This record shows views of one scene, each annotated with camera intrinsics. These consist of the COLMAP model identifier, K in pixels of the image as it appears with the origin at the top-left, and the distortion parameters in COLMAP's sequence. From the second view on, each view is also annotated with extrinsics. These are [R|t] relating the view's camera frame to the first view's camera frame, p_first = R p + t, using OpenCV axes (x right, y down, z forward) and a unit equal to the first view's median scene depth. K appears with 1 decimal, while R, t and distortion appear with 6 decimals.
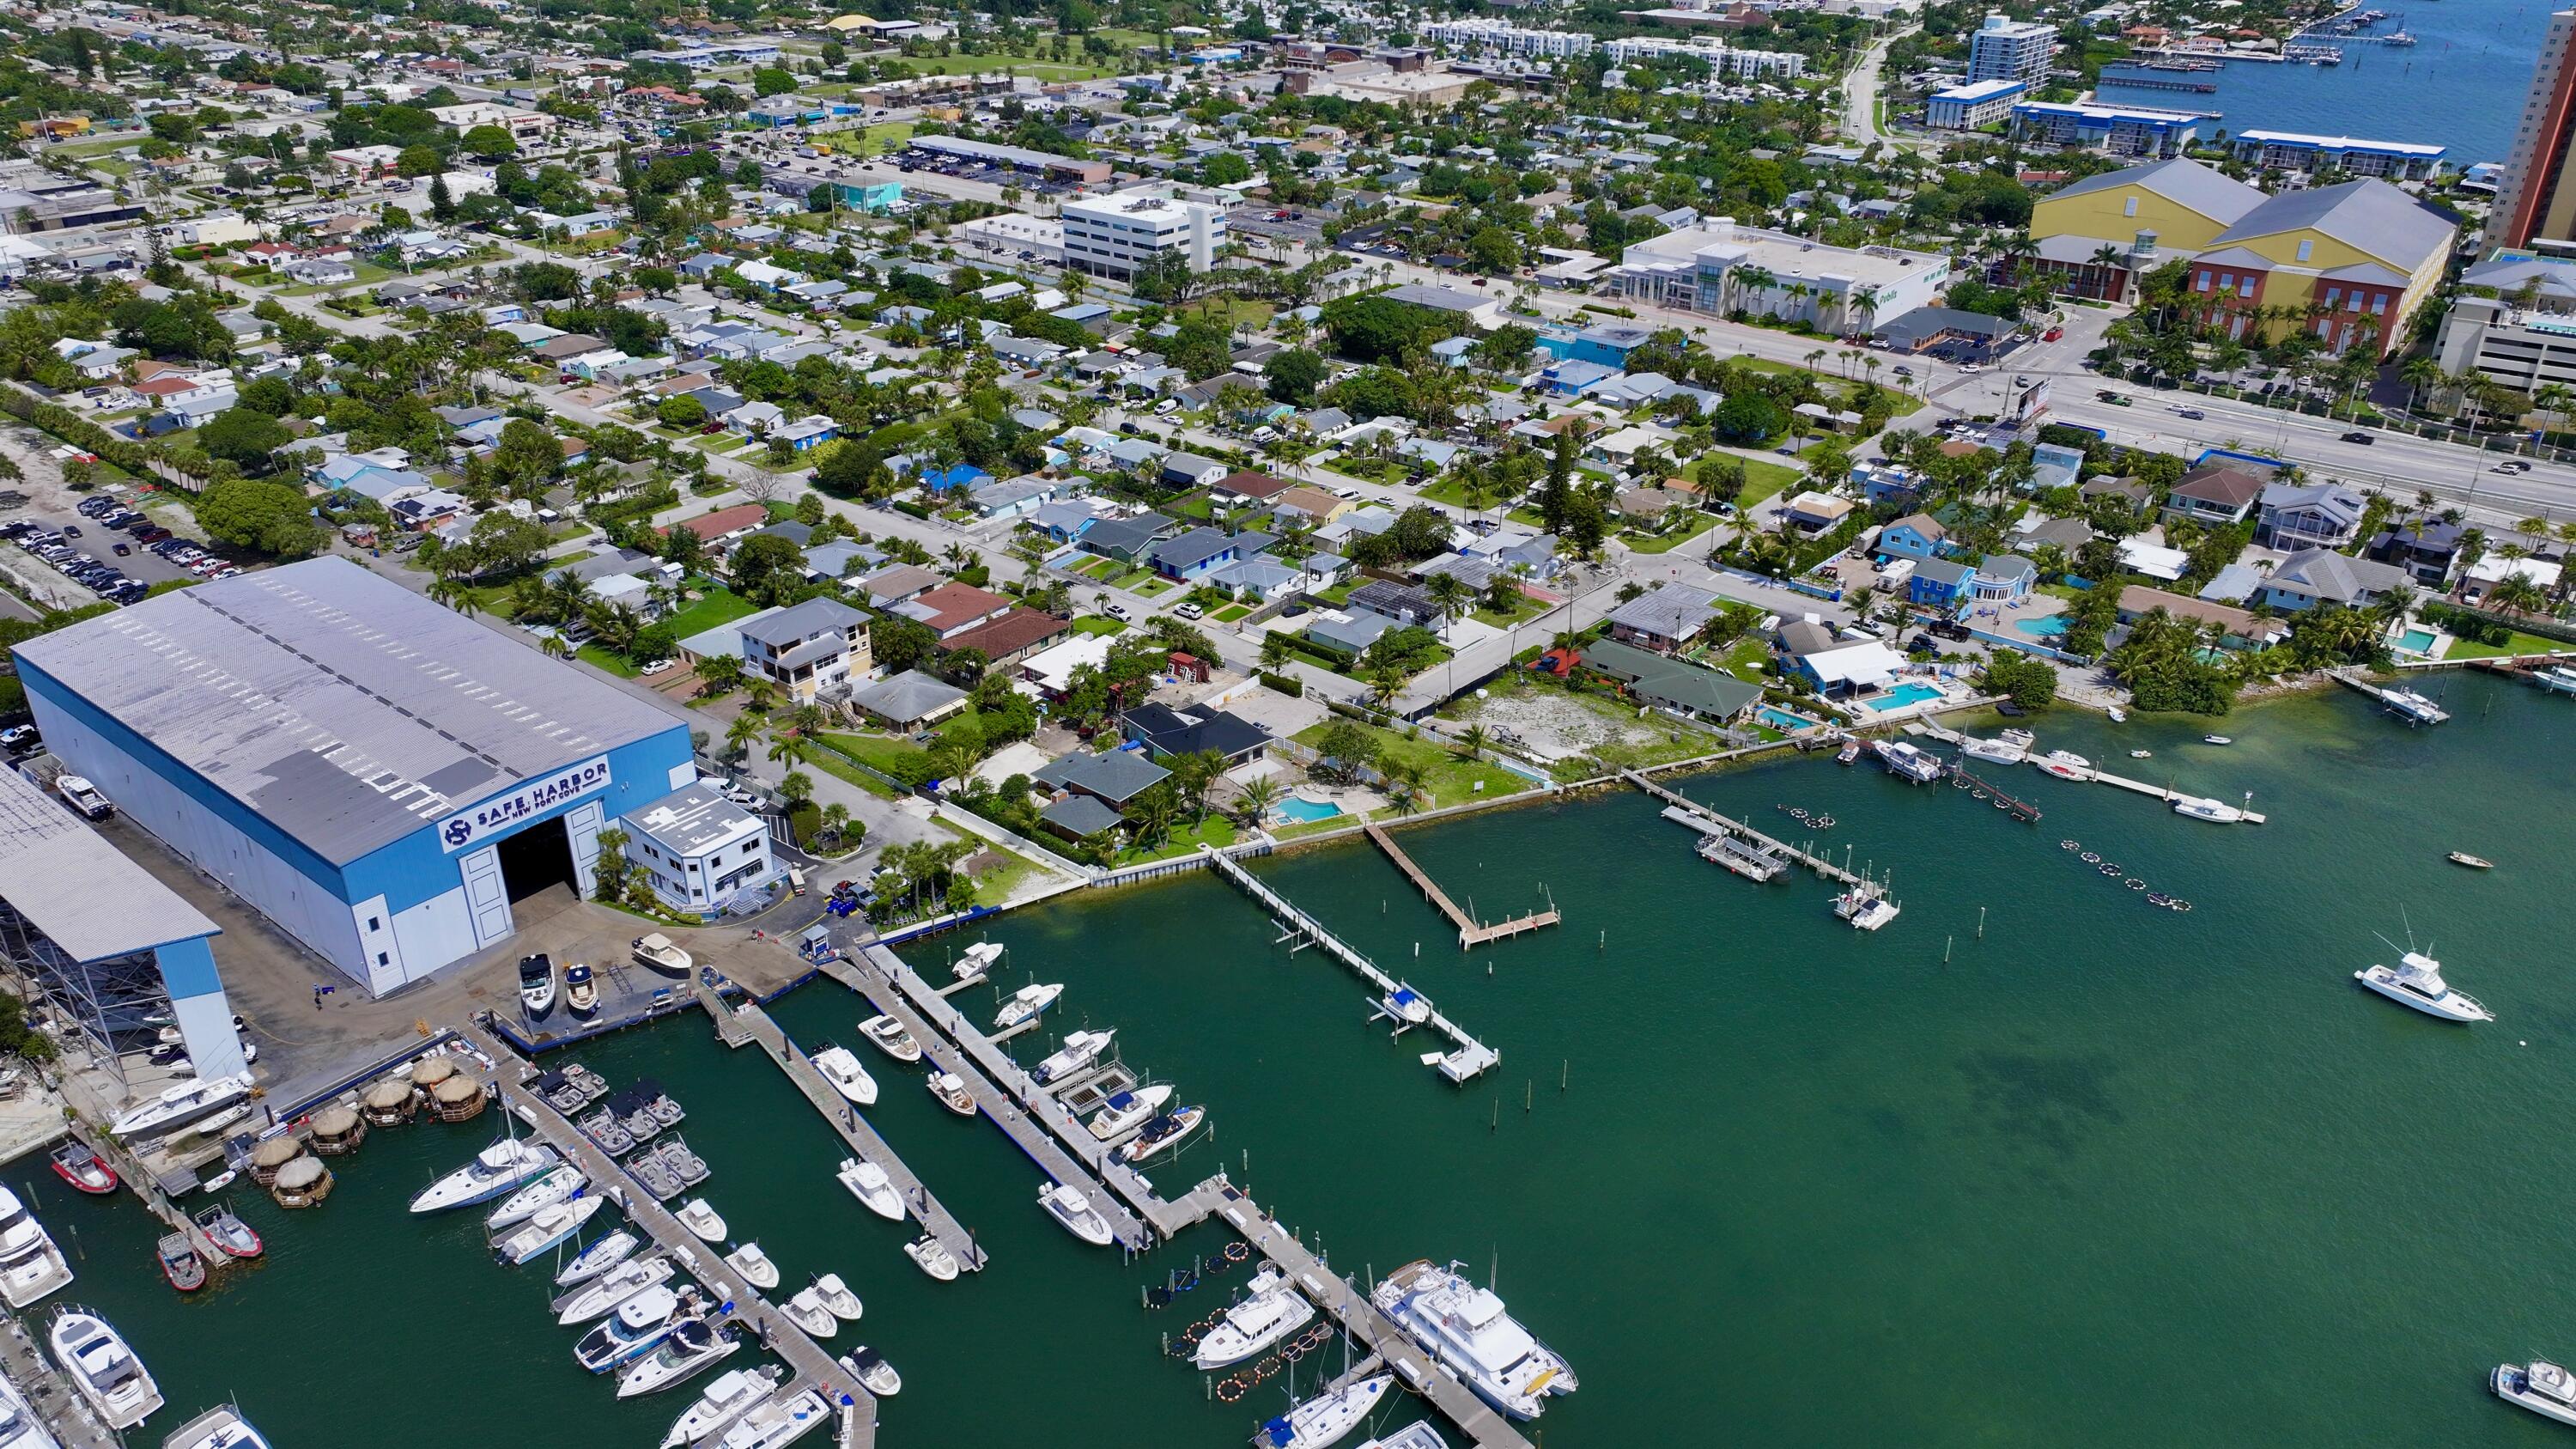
lens RADIAL K [[1807.3, 0, 1299.9], [0, 1807.3, 710.7], [0, 0, 1]] dist [0.007103, 0.008924]
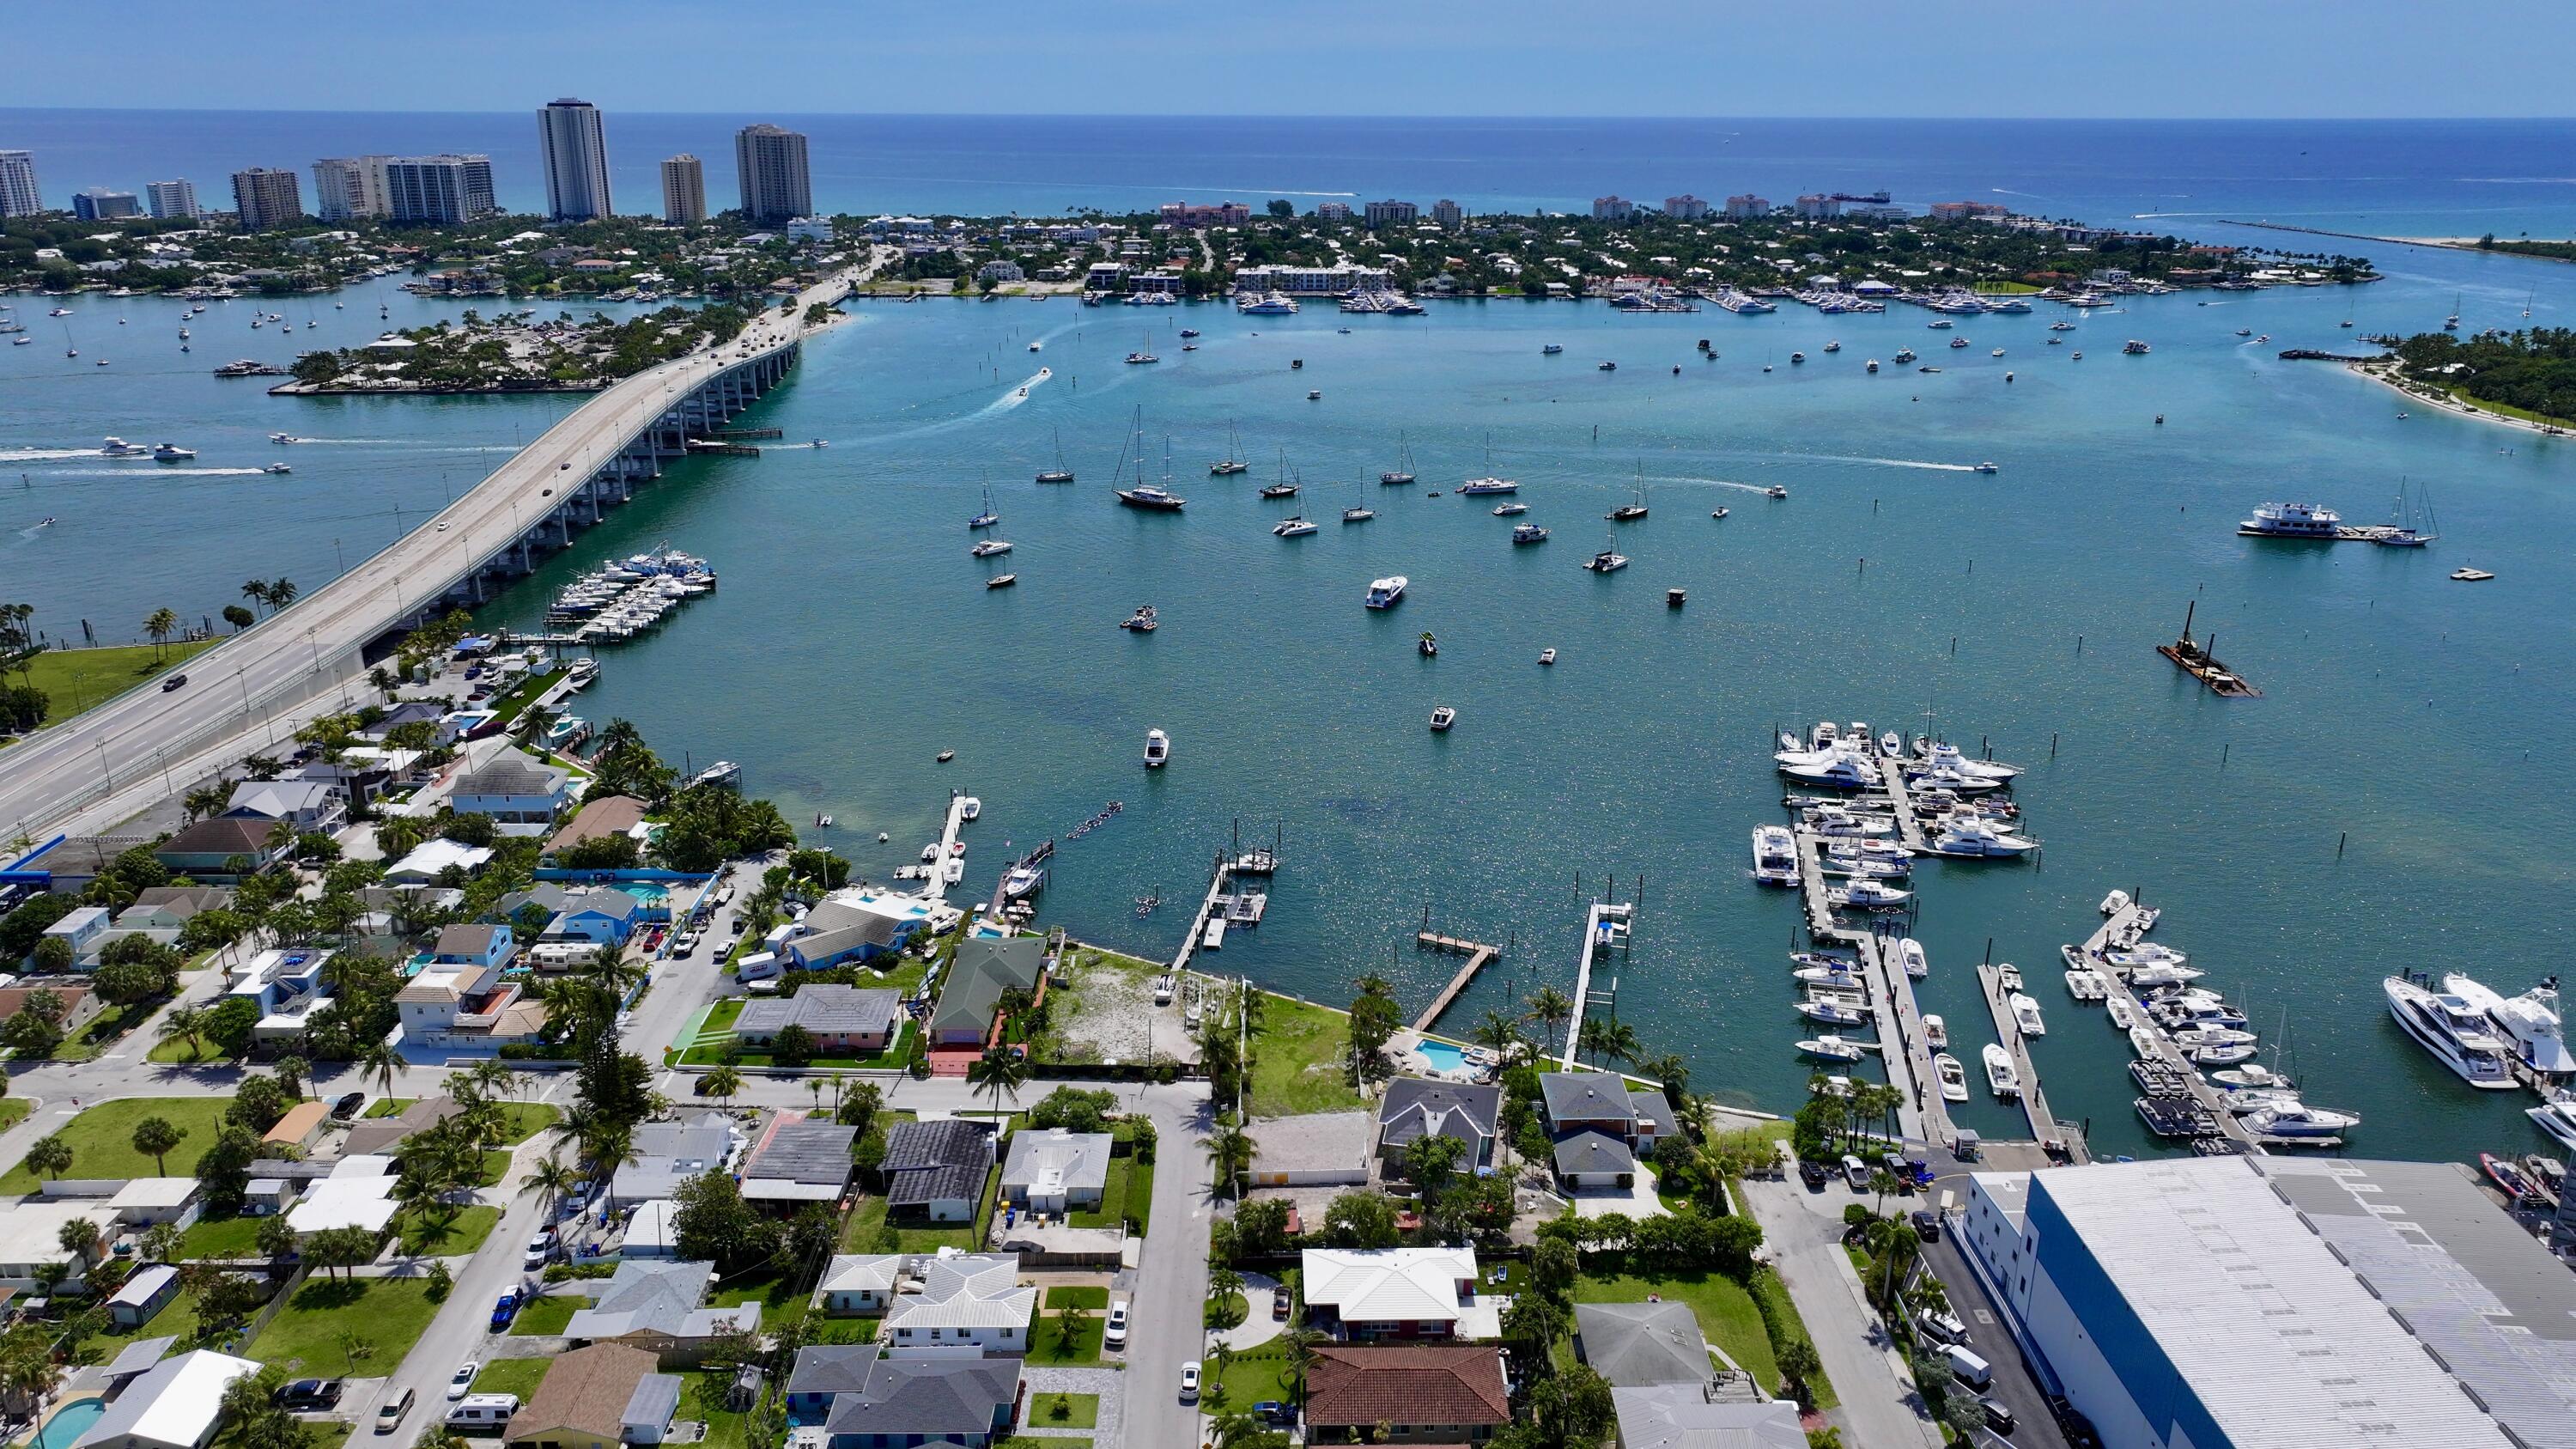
lens RADIAL K [[1807.3, 0, 1299.9], [0, 1807.3, 710.7], [0, 0, 1]] dist [0.007103, 0.008924]
pose [[-0.638954, -0.250719, 0.727240, -0.513102], [0.337605, 0.758084, 0.557972, -0.553782], [-0.691203, 0.602038, -0.399736, 1.092672]]
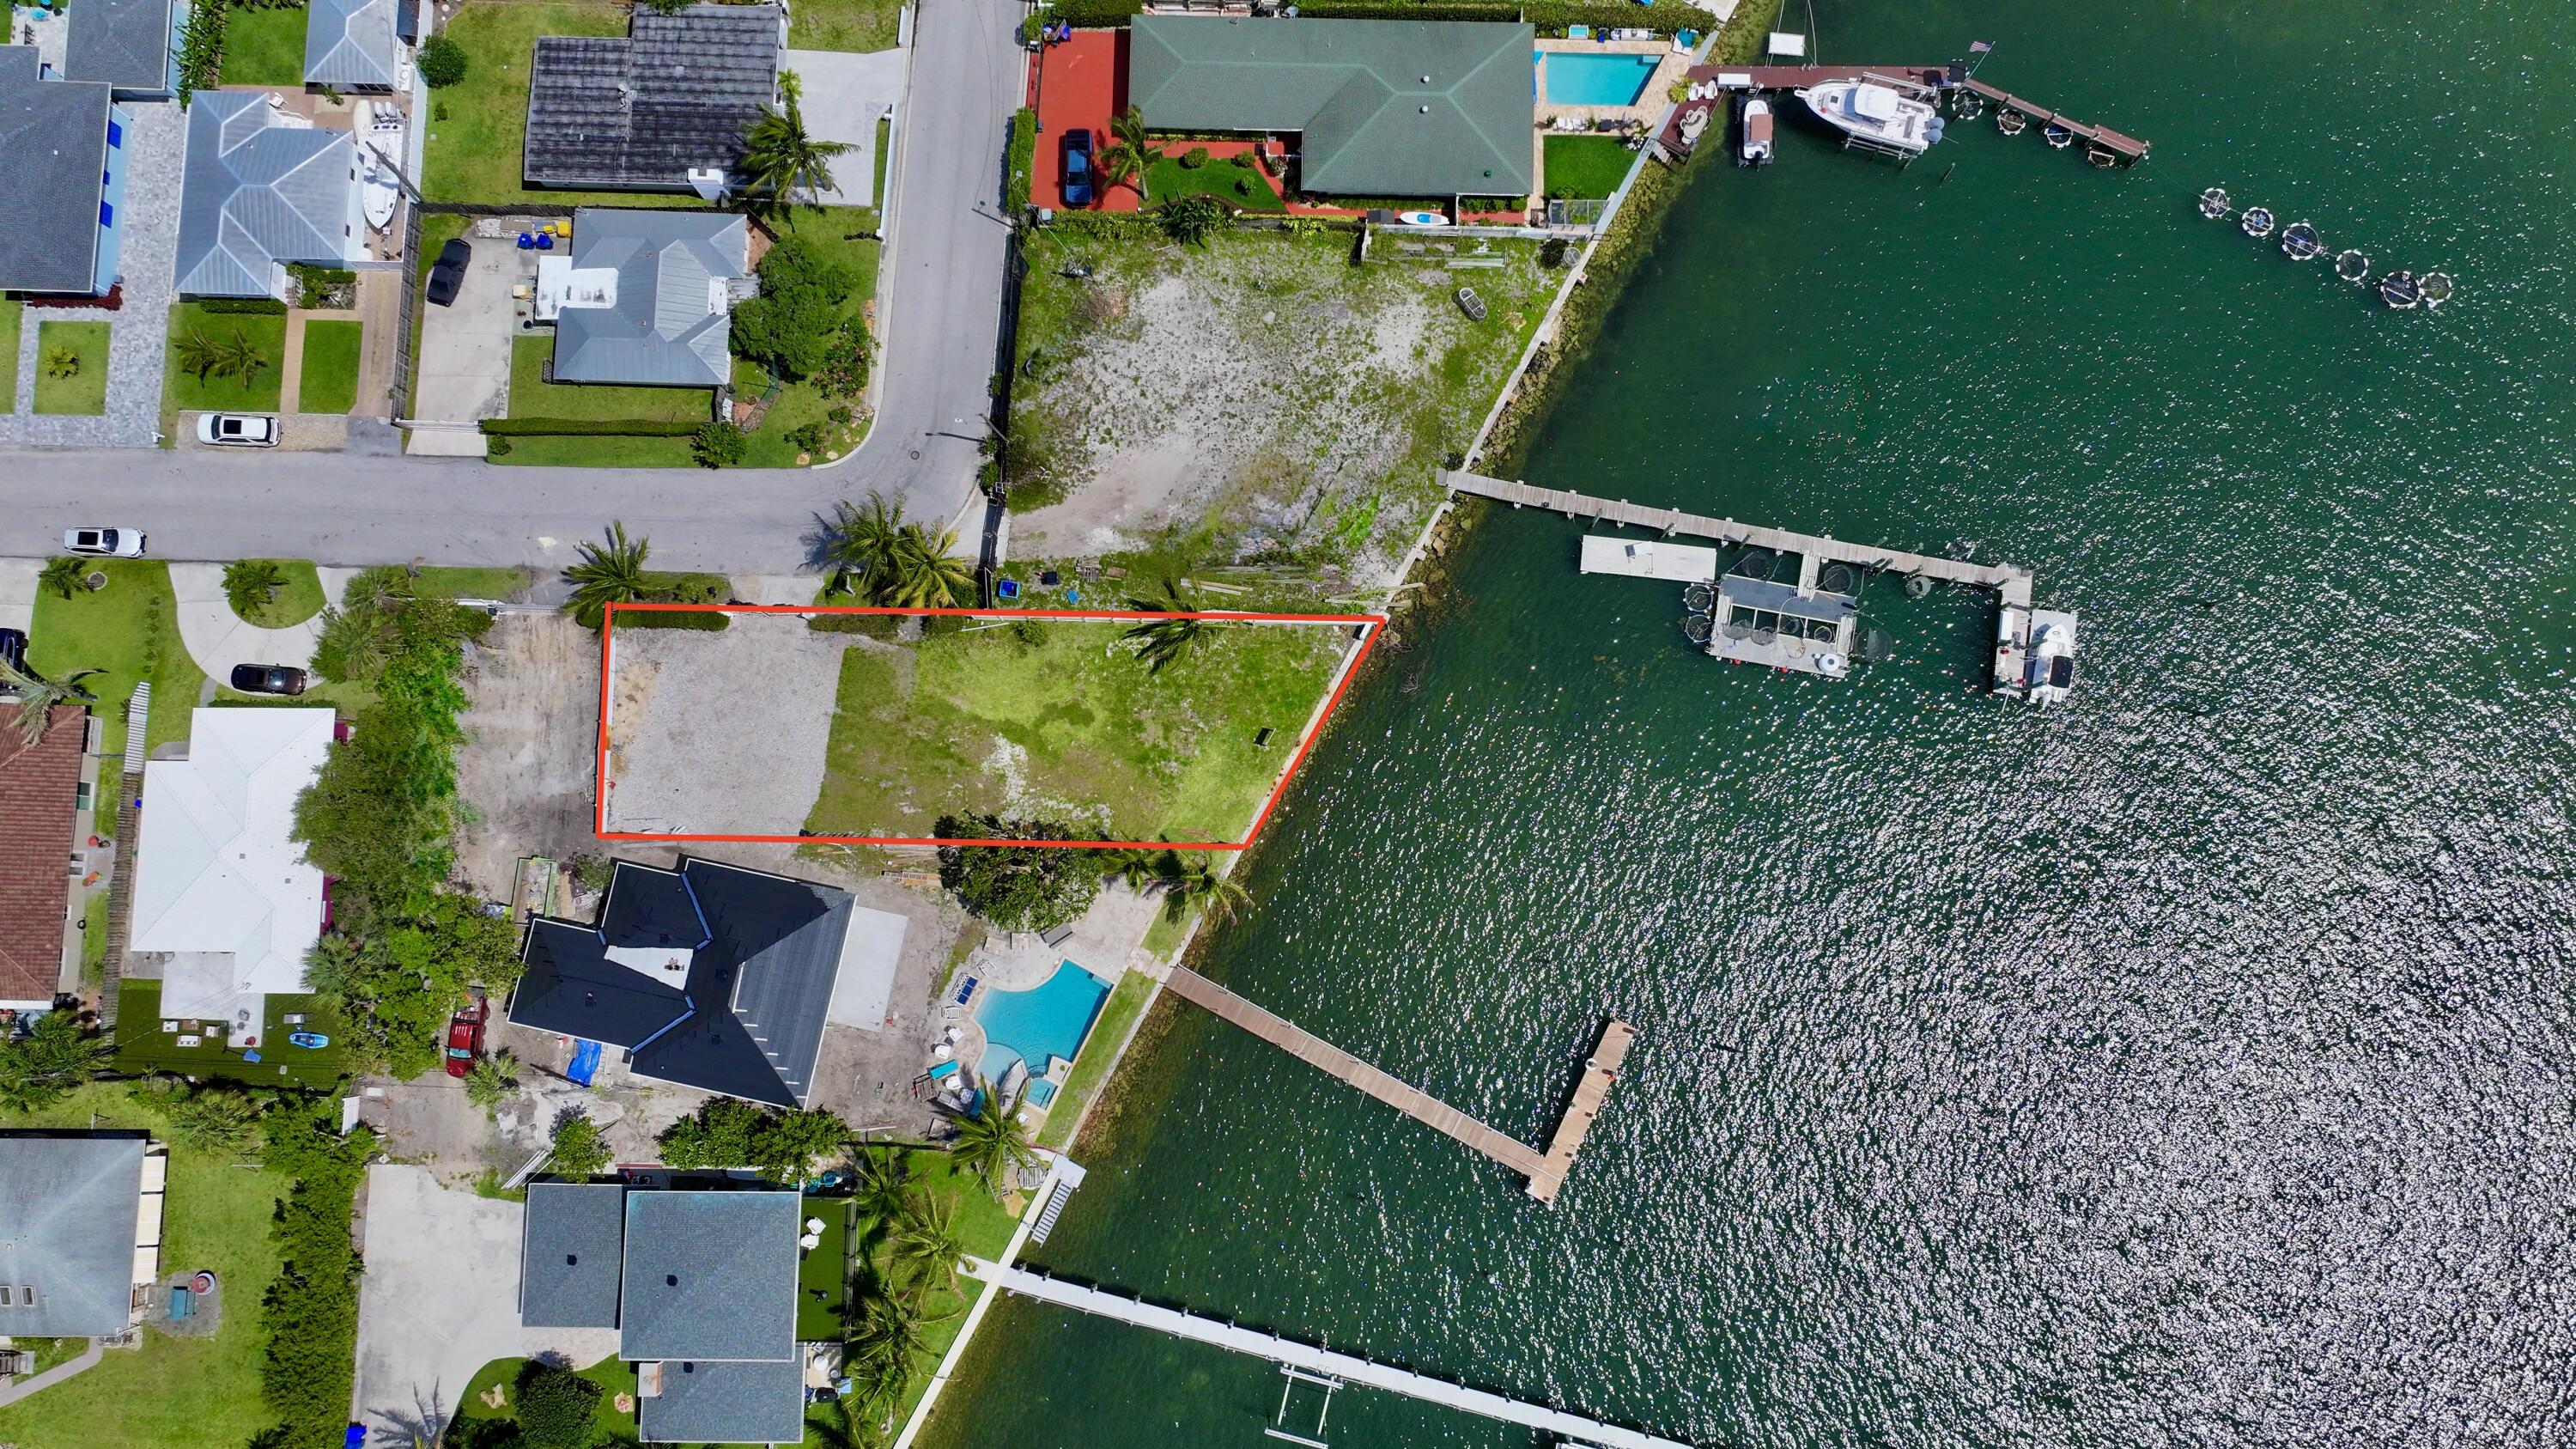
lens RADIAL K [[1807.3, 0, 1299.9], [0, 1807.3, 710.7], [0, 0, 1]] dist [0.007103, 0.008924]
pose [[0.787237, -0.612388, 0.072375, 0.061214], [0.275754, 0.454583, 0.846944, -0.314520], [-0.551559, -0.646788, 0.526733, 0.613090]]
